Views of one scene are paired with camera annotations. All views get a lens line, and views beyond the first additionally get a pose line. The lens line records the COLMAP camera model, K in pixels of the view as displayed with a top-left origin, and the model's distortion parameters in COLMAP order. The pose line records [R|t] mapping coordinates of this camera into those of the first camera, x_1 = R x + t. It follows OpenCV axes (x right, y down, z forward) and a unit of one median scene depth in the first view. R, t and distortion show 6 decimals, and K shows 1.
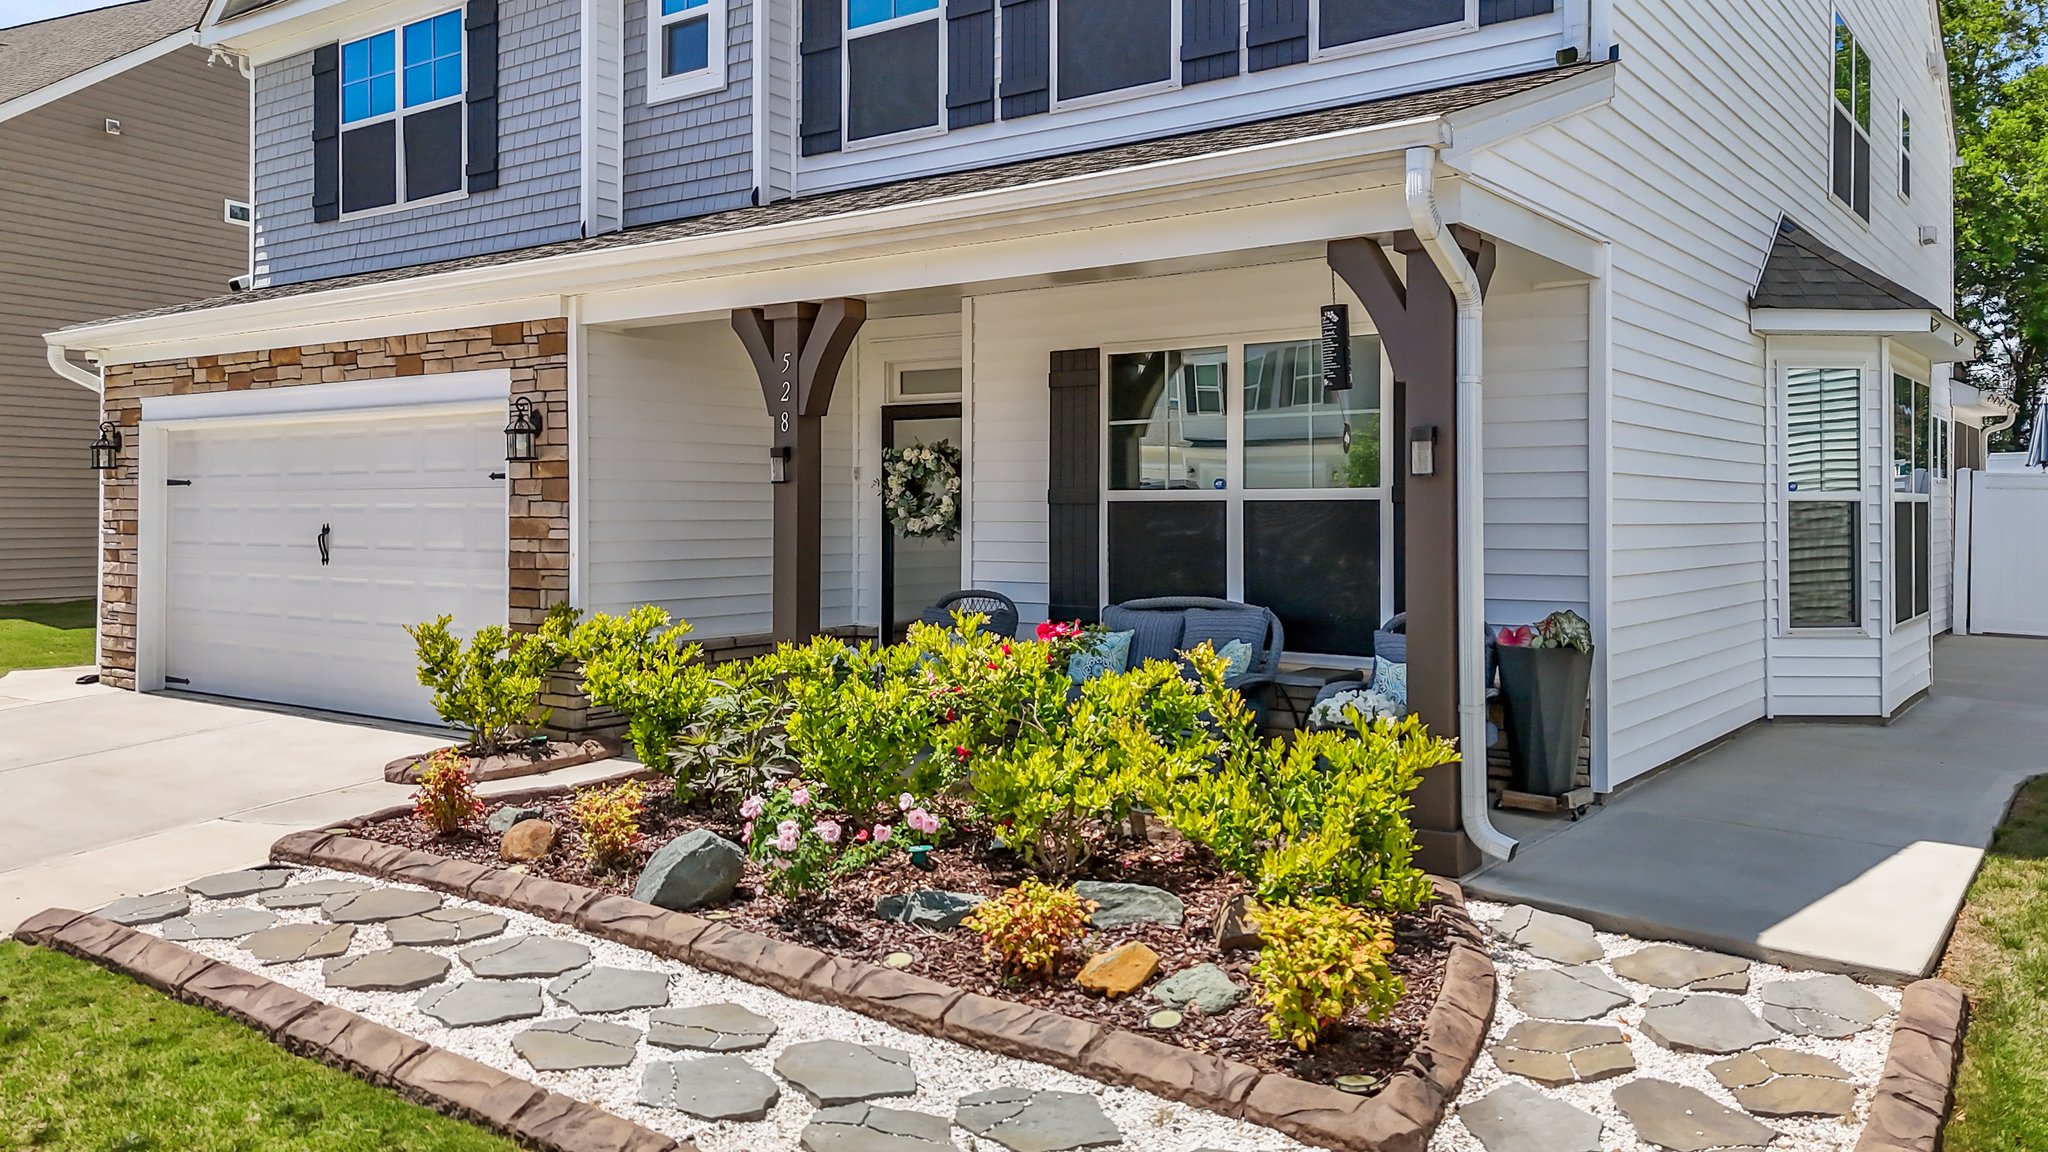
lens RADIAL K [[1529.1, 0, 1024.5], [0, 1529.1, 497.3], [0, 0, 1]] dist [0.063833, -0.061795]
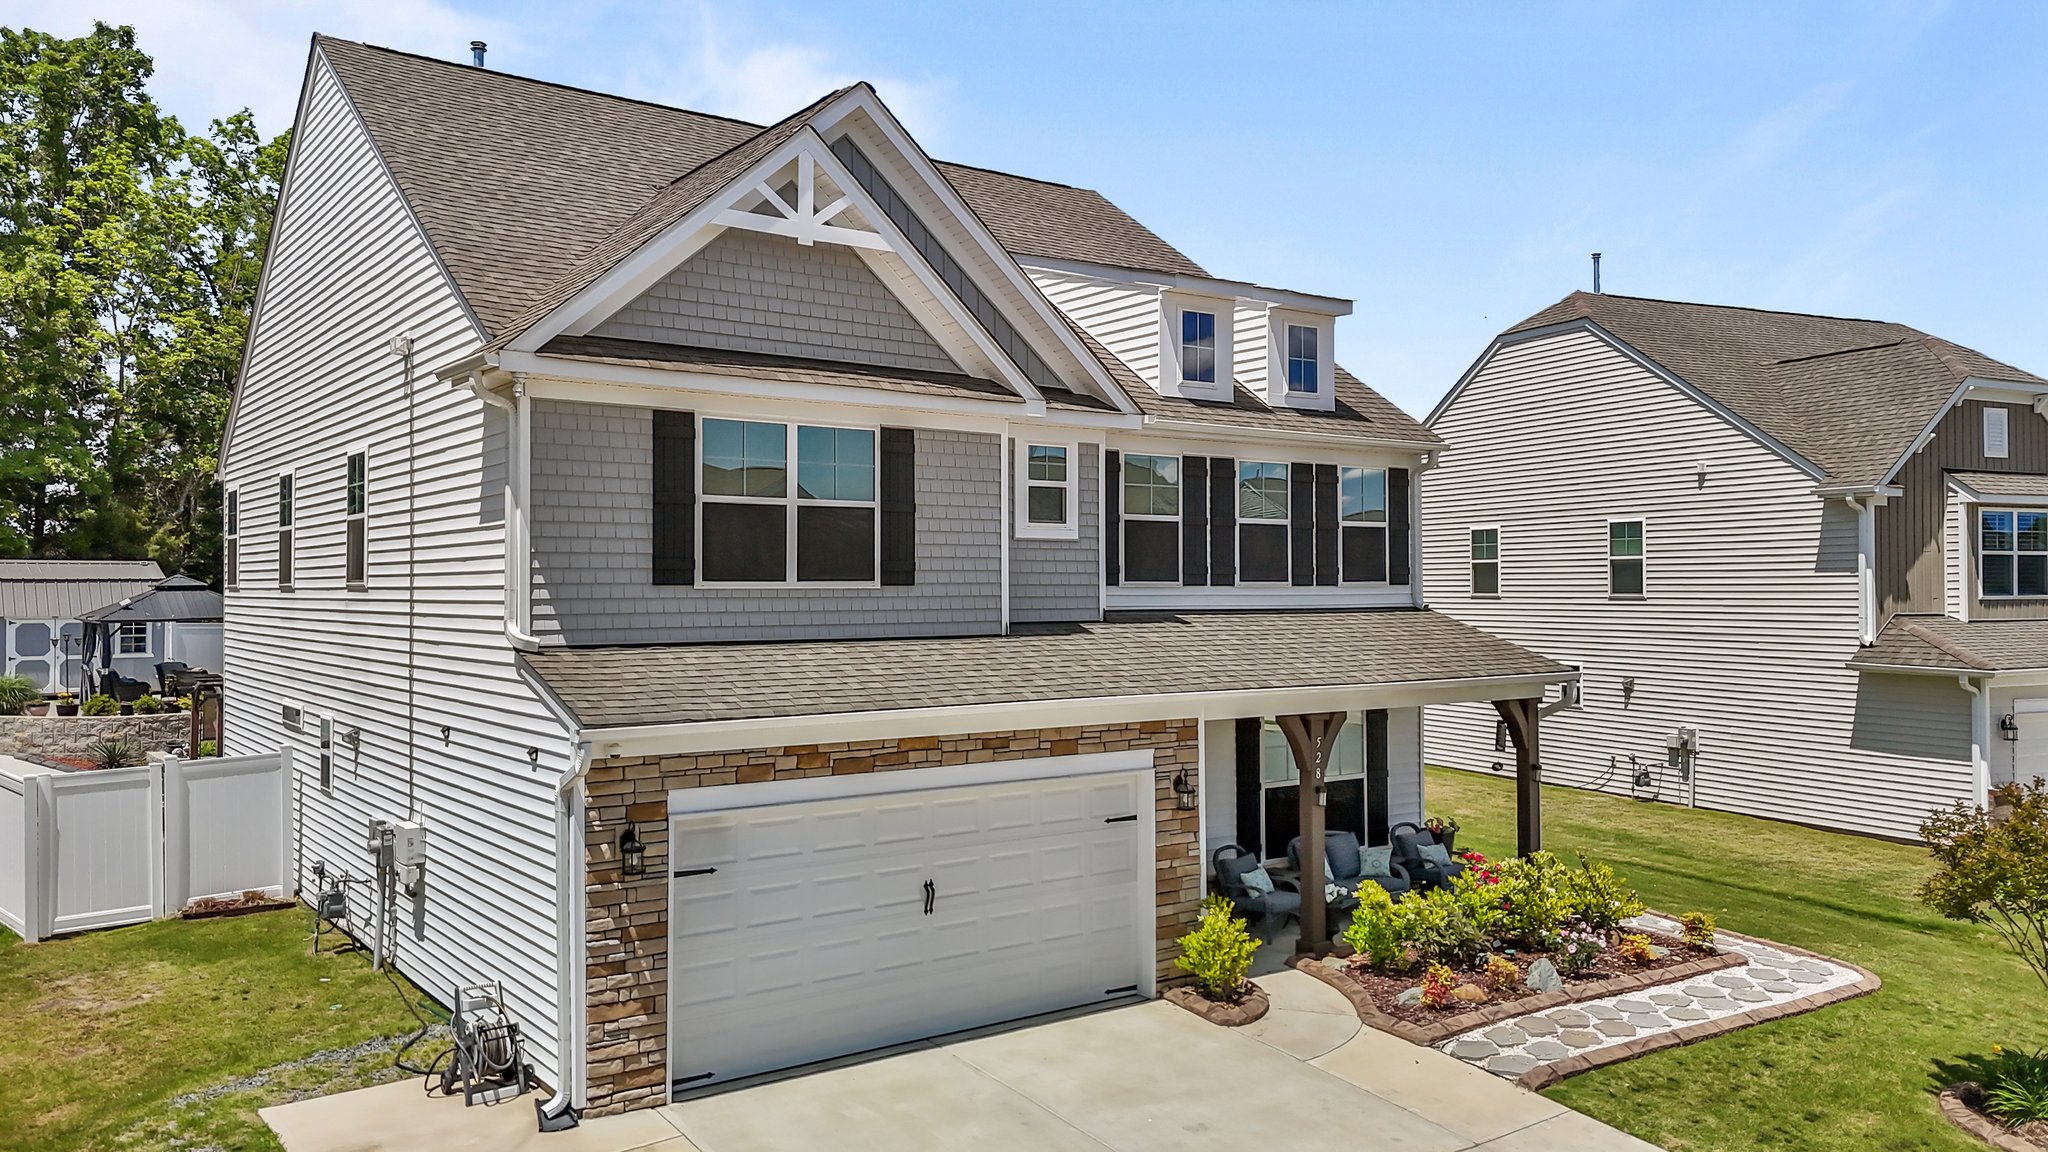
lens RADIAL K [[1516.4, 0, 1021.7], [0, 1516.4, 563.8], [0, 0, 1]] dist [0.066137, -0.058617]
pose [[0.299674, 0.012952, 0.953954, -1.703700], [-0.004592, 0.999916, -0.012133, -0.233947], [-0.954031, -0.000745, 0.299708, 0.632902]]
